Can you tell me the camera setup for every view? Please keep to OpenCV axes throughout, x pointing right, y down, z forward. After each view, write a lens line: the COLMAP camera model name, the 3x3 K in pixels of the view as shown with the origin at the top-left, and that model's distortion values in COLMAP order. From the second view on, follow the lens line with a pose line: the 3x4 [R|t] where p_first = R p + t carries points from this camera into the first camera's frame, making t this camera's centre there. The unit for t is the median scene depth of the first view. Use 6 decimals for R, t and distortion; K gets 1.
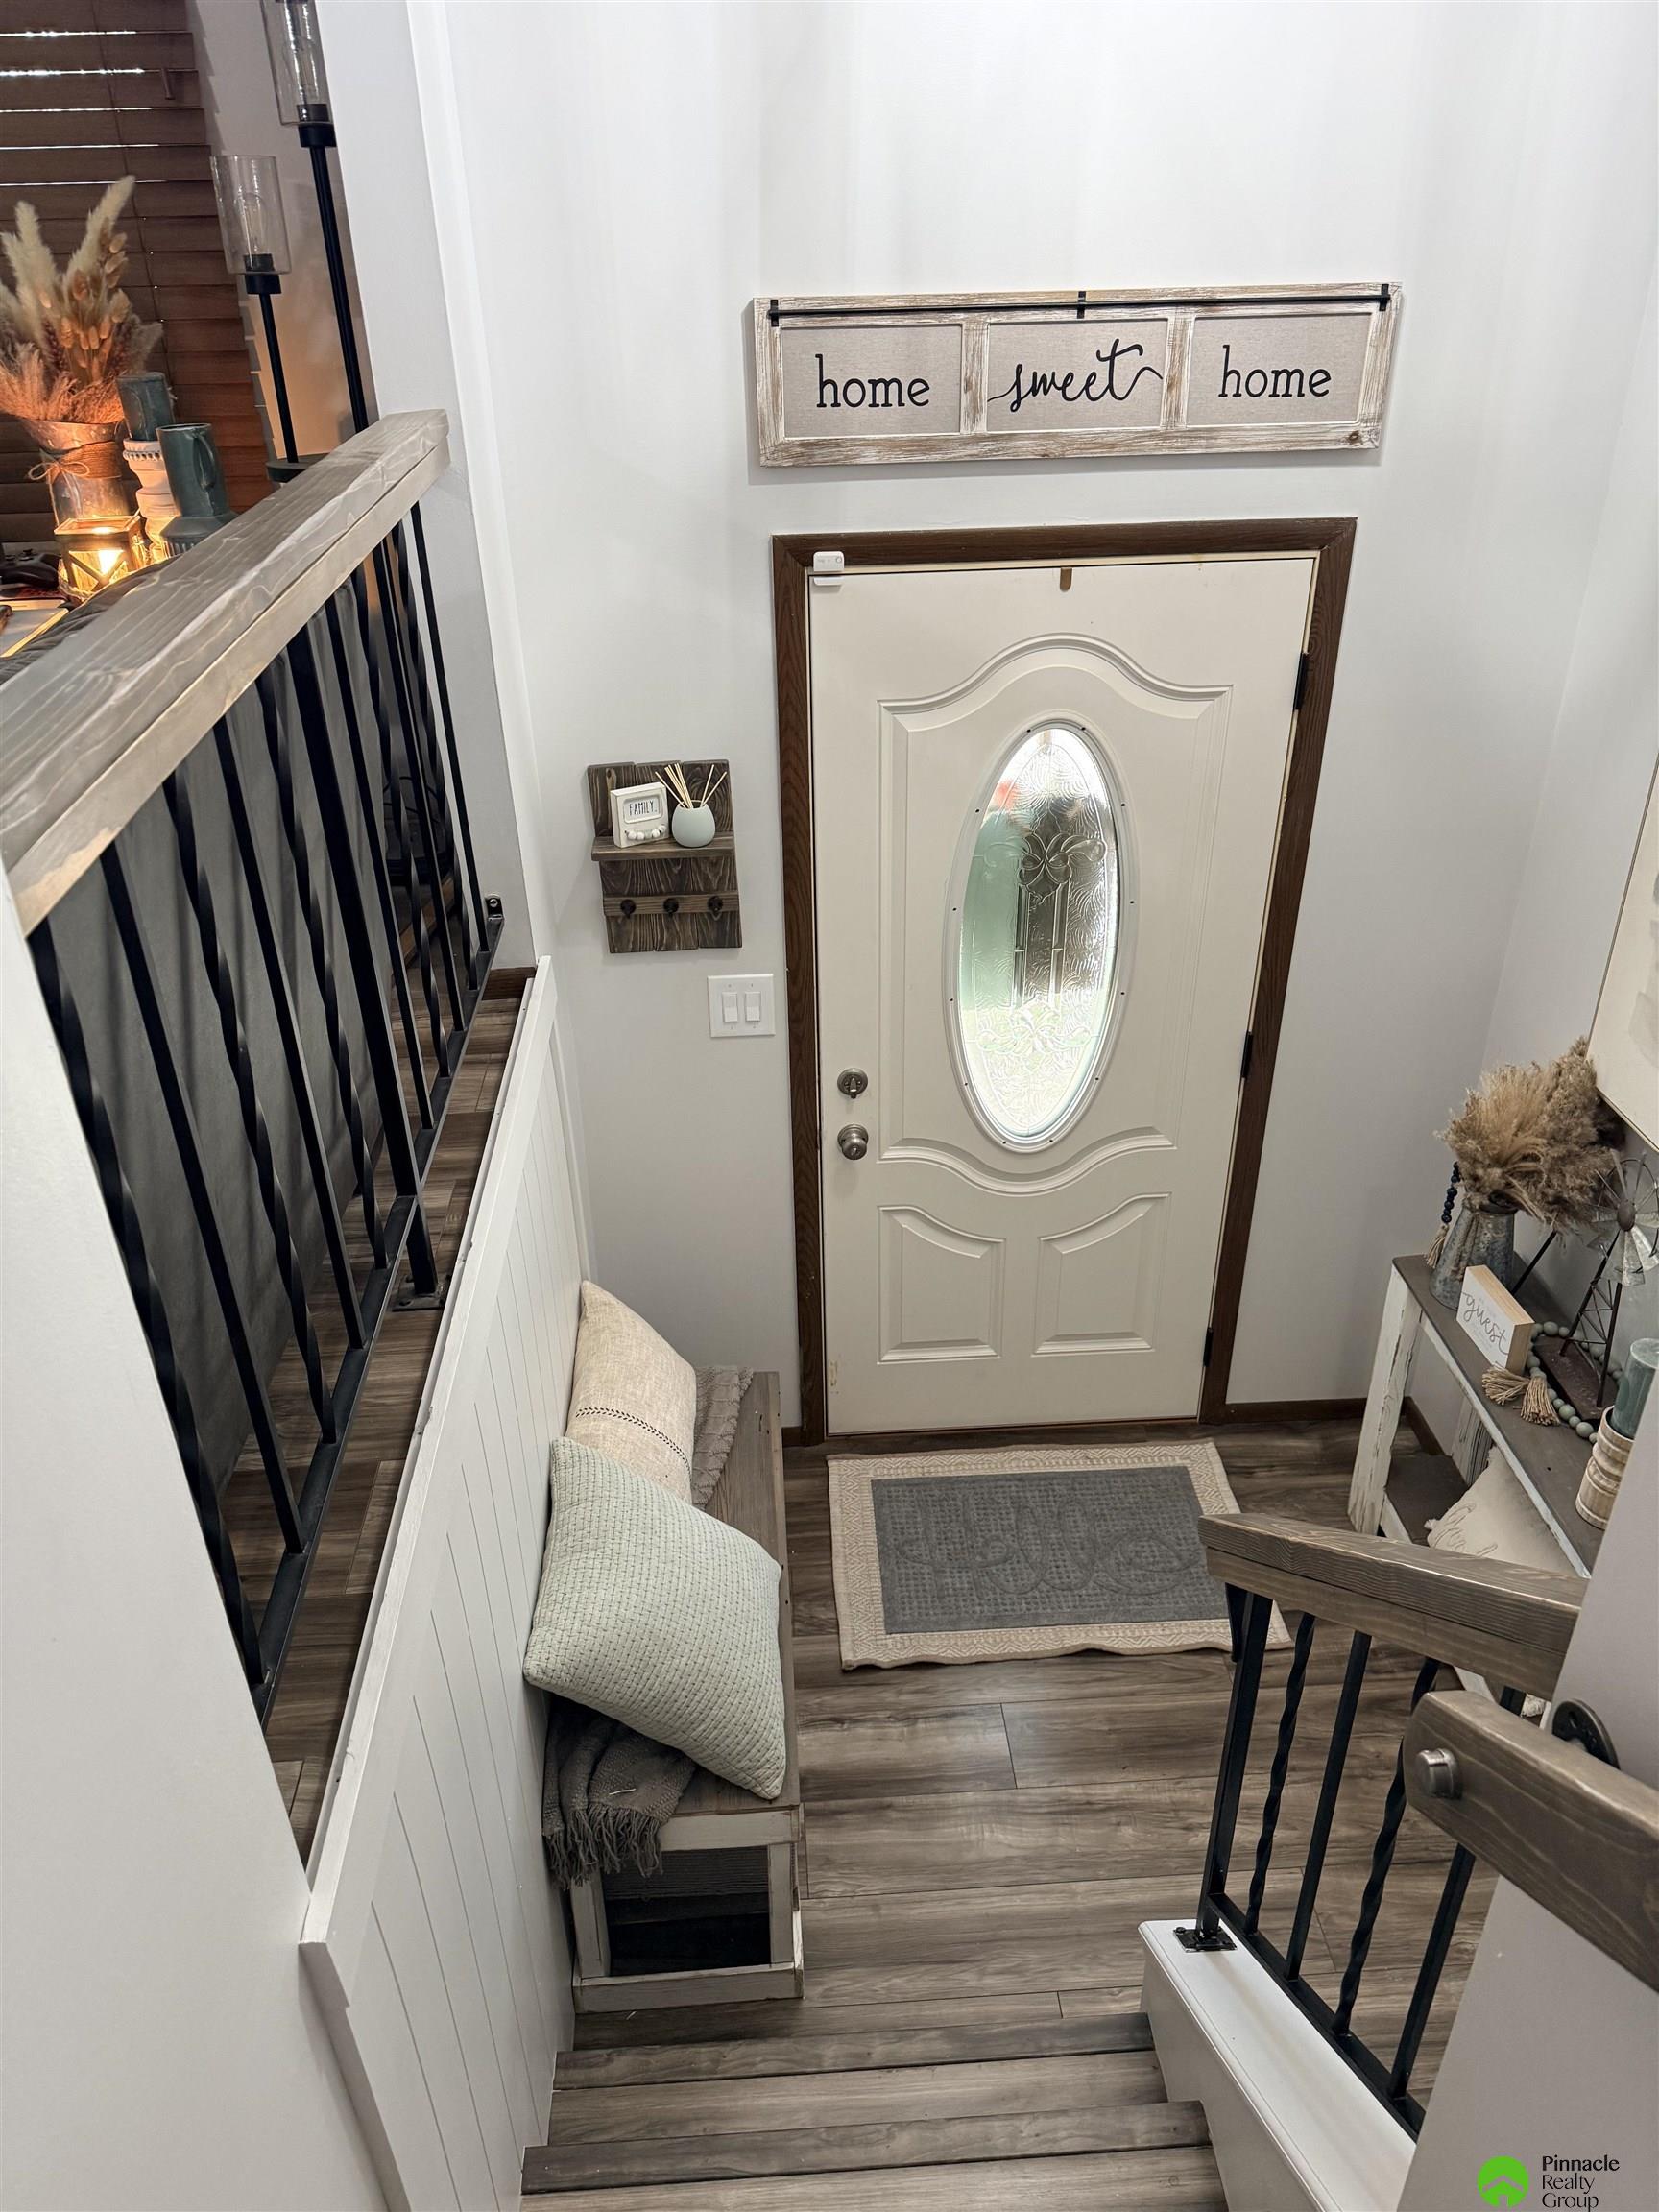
lens RADIAL K [[1590.1, 0, 842.9], [0, 1590.1, 1097.2], [0, 0, 1]] dist [0.033143, -0.060938]
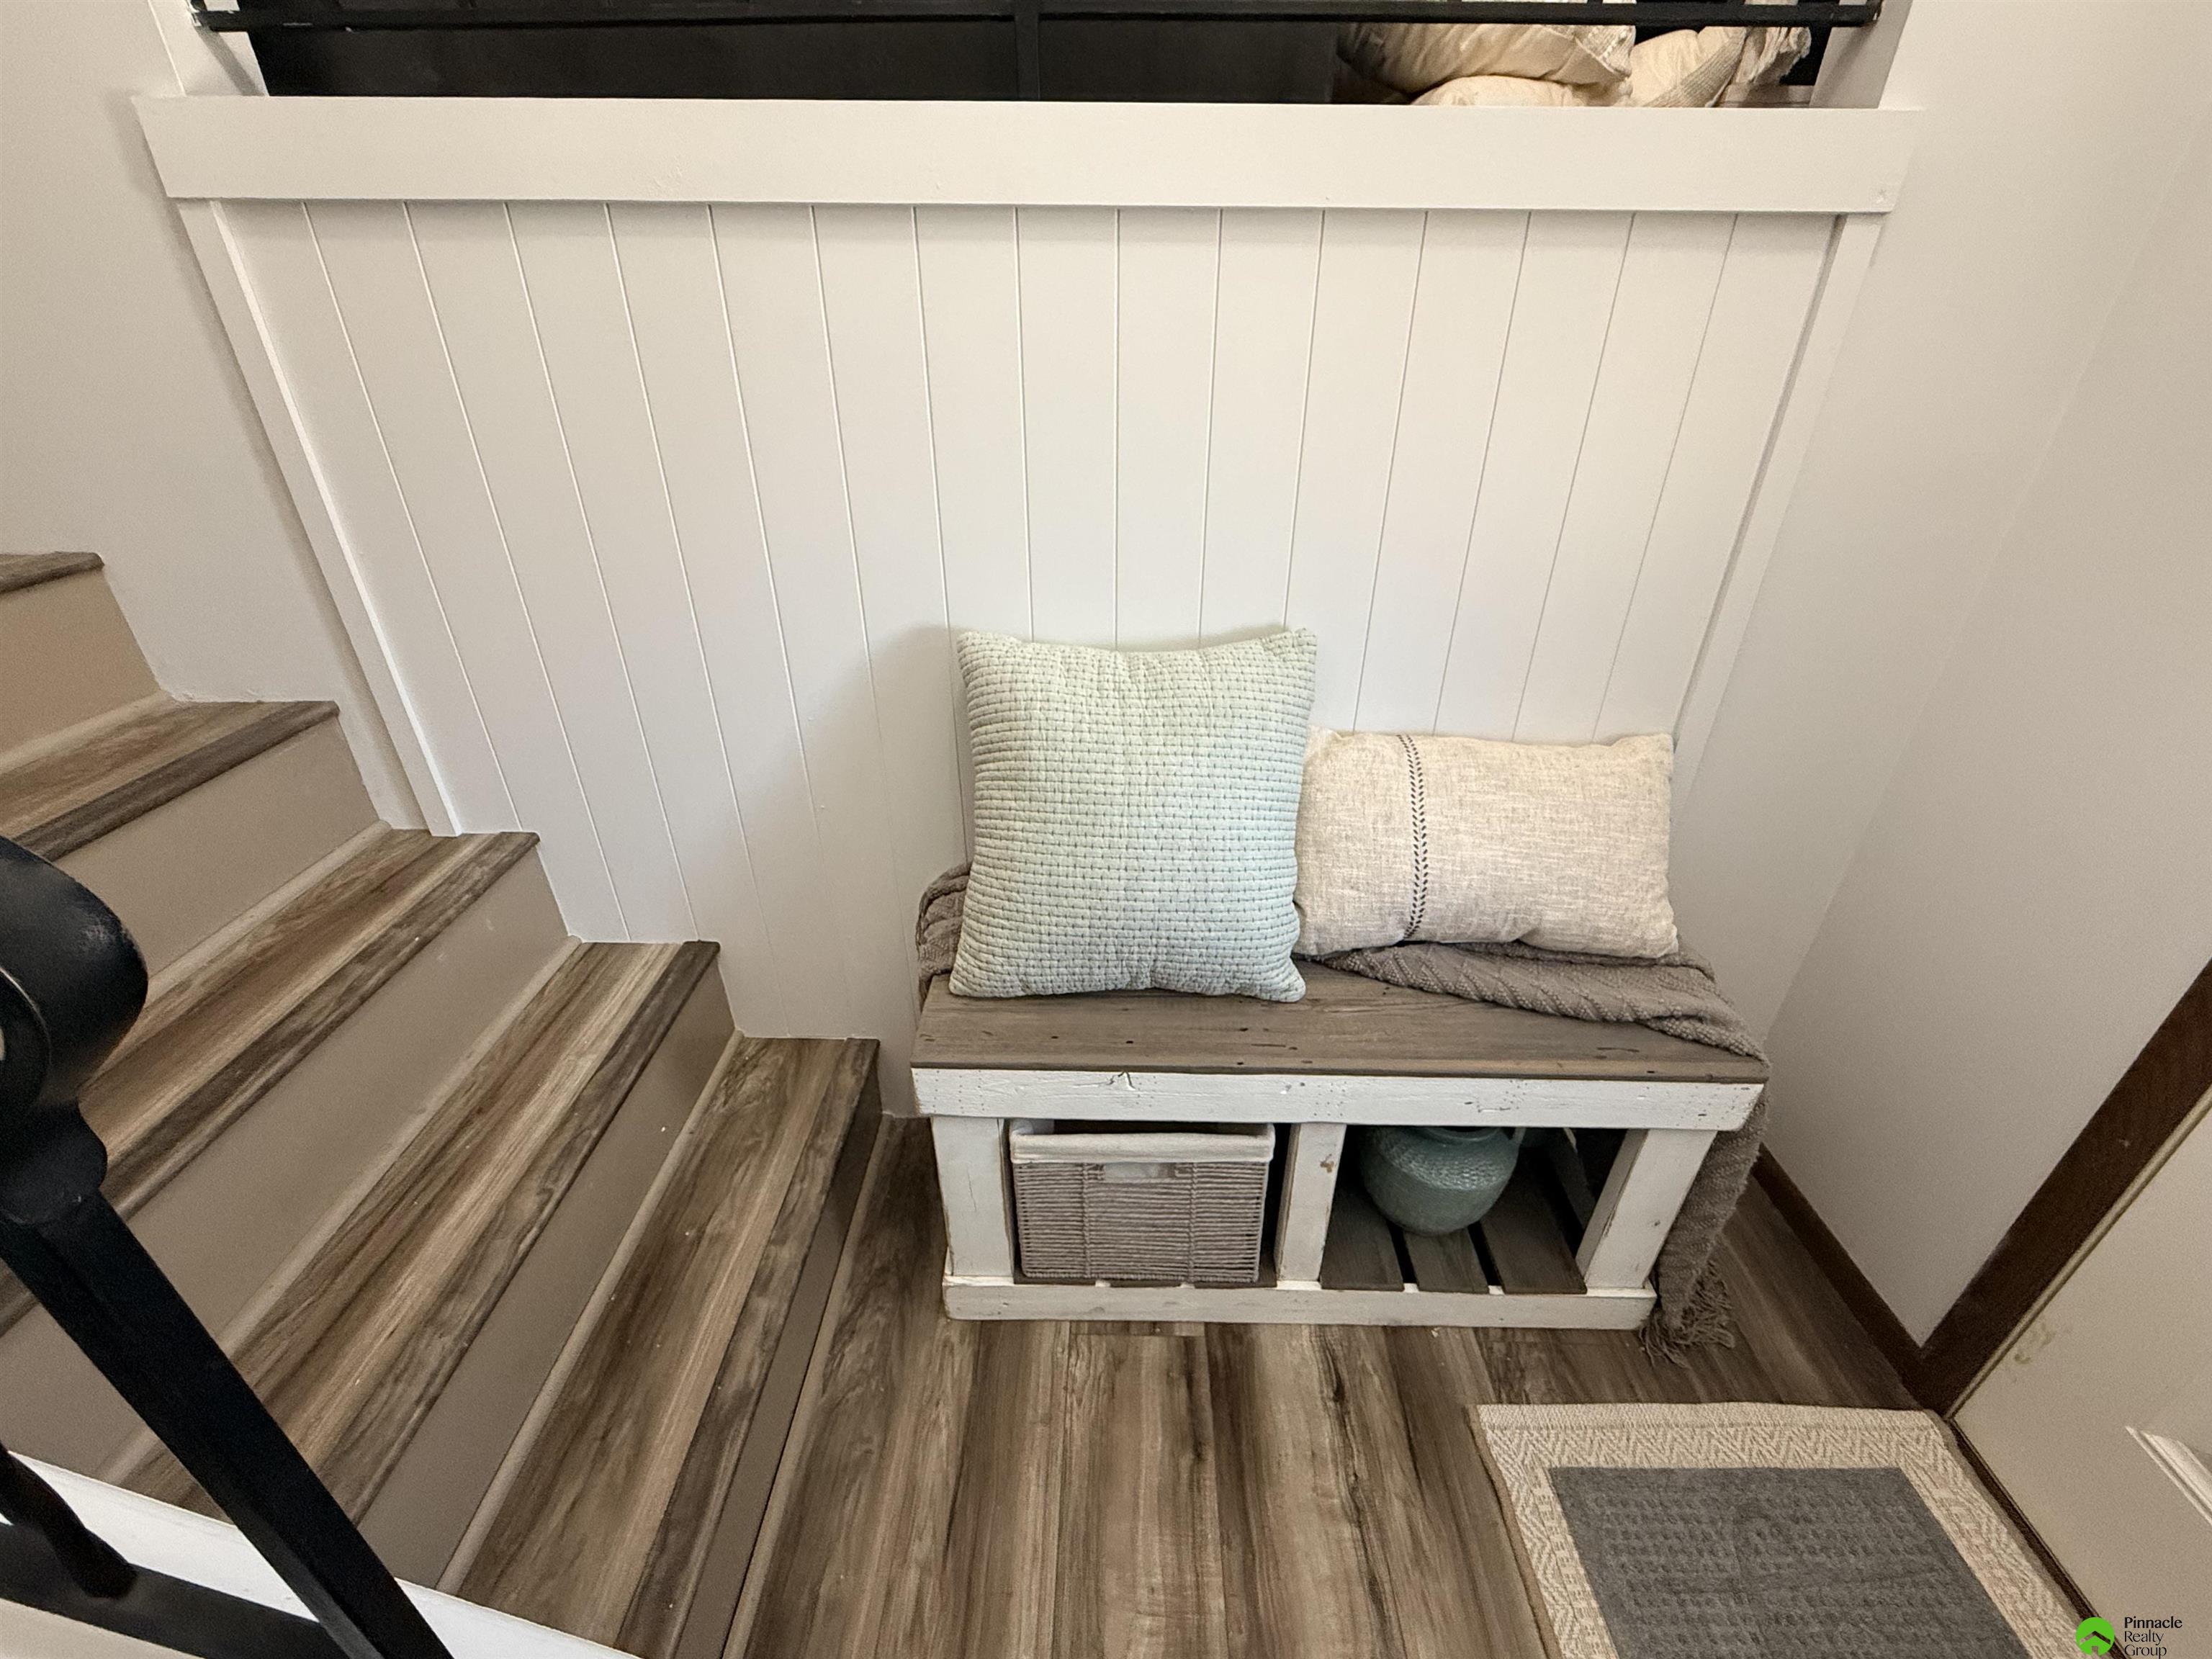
lens RADIAL K [[948.0, 0, 1100.6], [0, 948.0, 838.8], [0, 0, 1]] dist [-0.000937, -0.000080]
pose [[-0.093744, 0.515827, -0.851548, 0.246811], [-0.506263, 0.711780, 0.486895, 0.082647], [0.857269, 0.476751, 0.194419, 0.777280]]
